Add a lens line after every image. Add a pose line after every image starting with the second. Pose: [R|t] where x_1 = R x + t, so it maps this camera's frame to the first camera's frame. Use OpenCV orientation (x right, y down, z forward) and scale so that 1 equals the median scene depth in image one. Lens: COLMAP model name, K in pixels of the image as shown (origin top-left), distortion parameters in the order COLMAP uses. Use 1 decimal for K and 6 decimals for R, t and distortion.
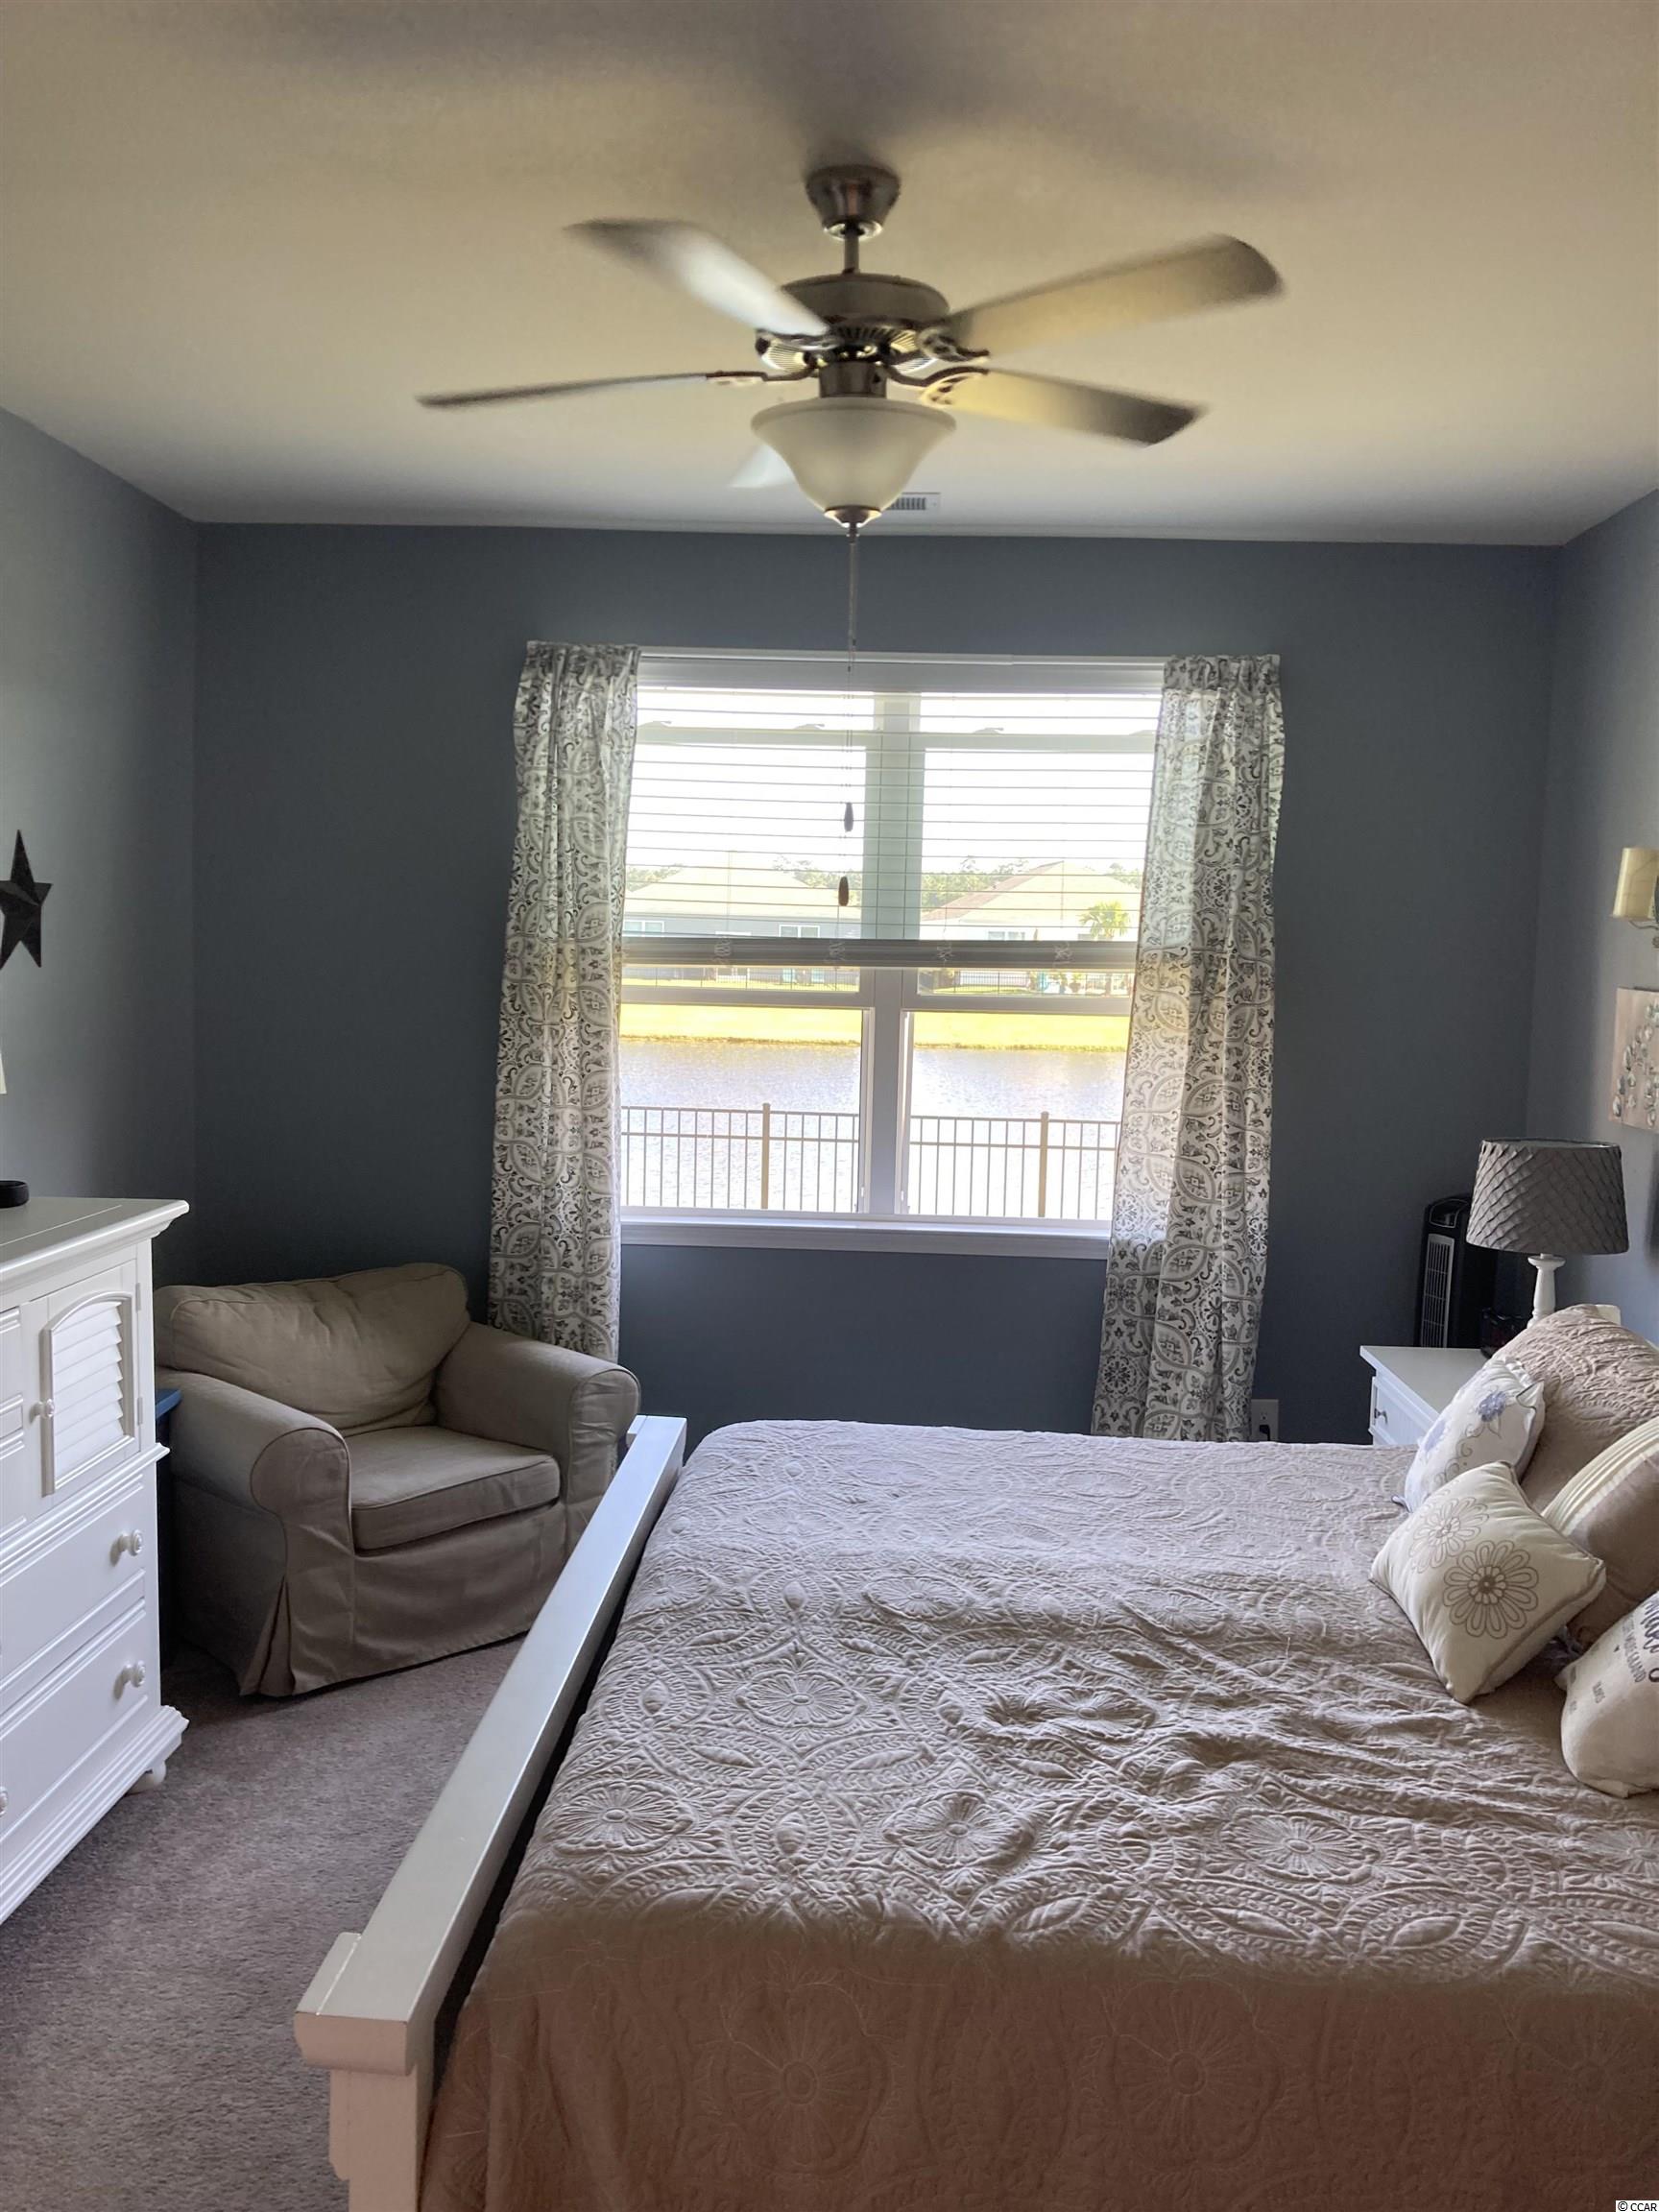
lens RADIAL K [[1814.1, 0, 829.5], [0, 1814.1, 1106.0], [0, 0, 1]] dist [0.093949, -0.204753]
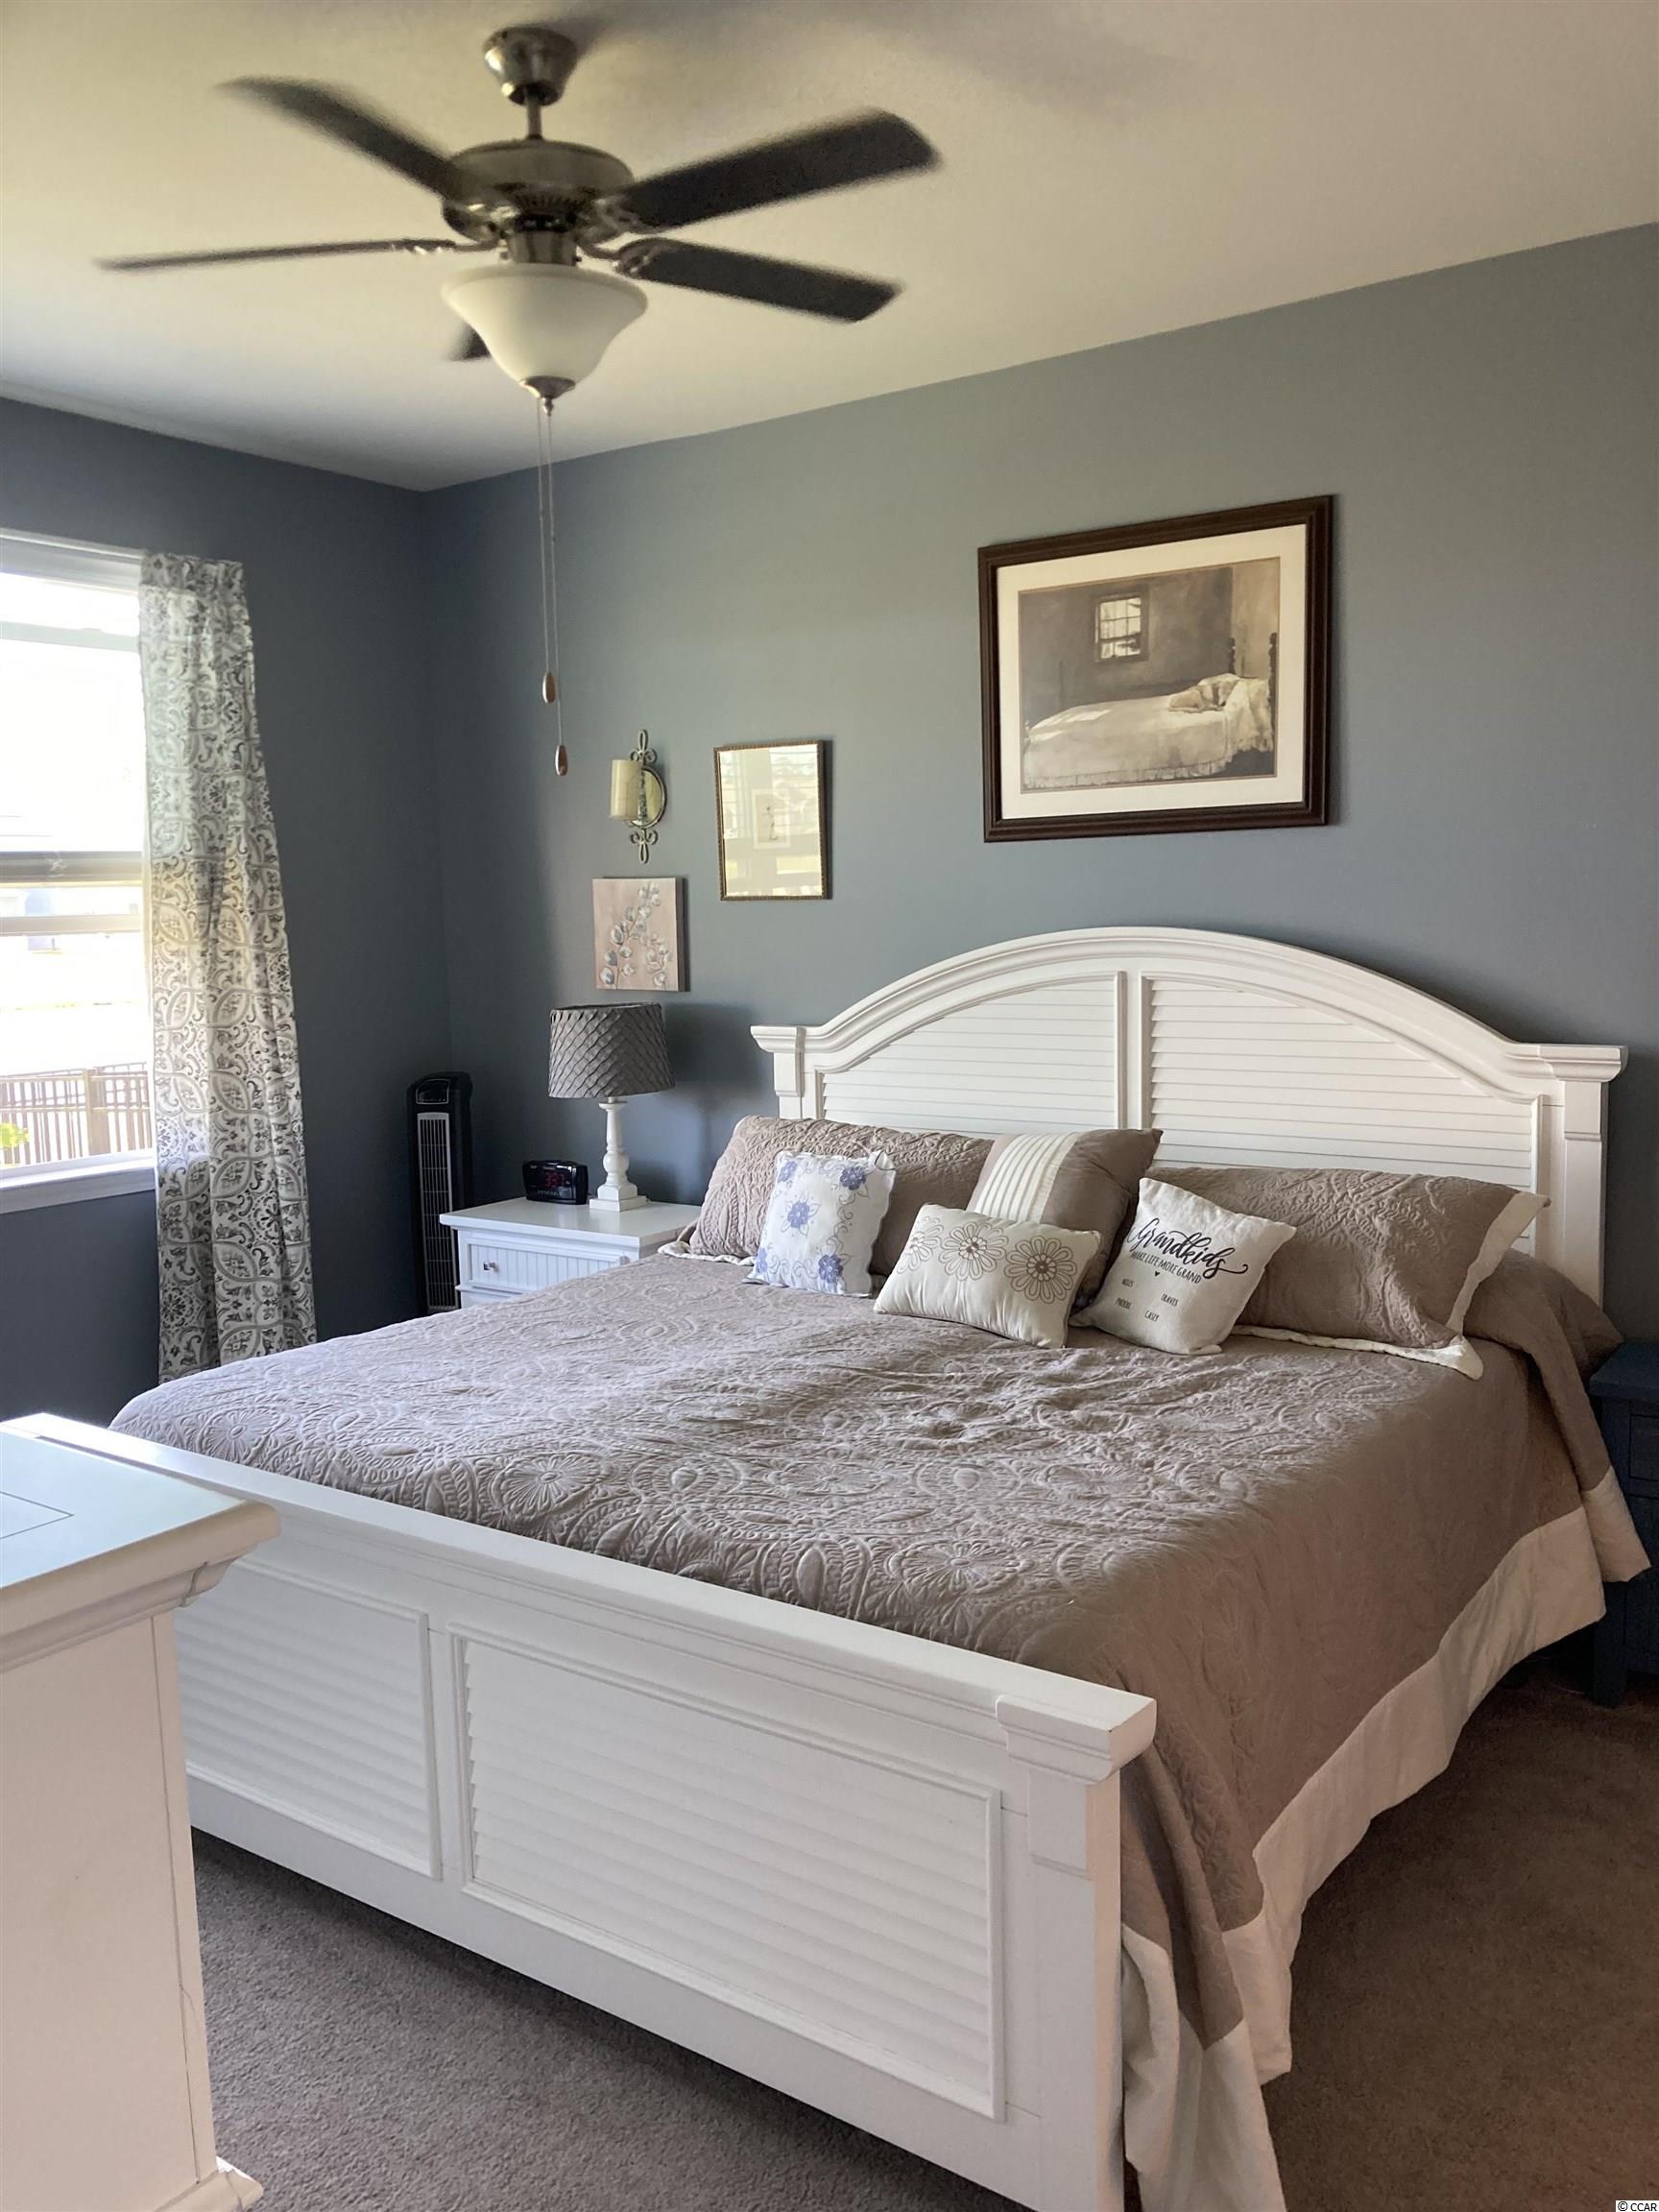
lens RADIAL K [[1814.1, 0, 829.5], [0, 1814.1, 1106.0], [0, 0, 1]] dist [0.093949, -0.204753]
pose [[0.556525, -0.132302, 0.820230, -0.438967], [0.114206, 0.990050, 0.082205, 0.003717], [-0.822944, 0.047926, 0.566097, 0.176122]]
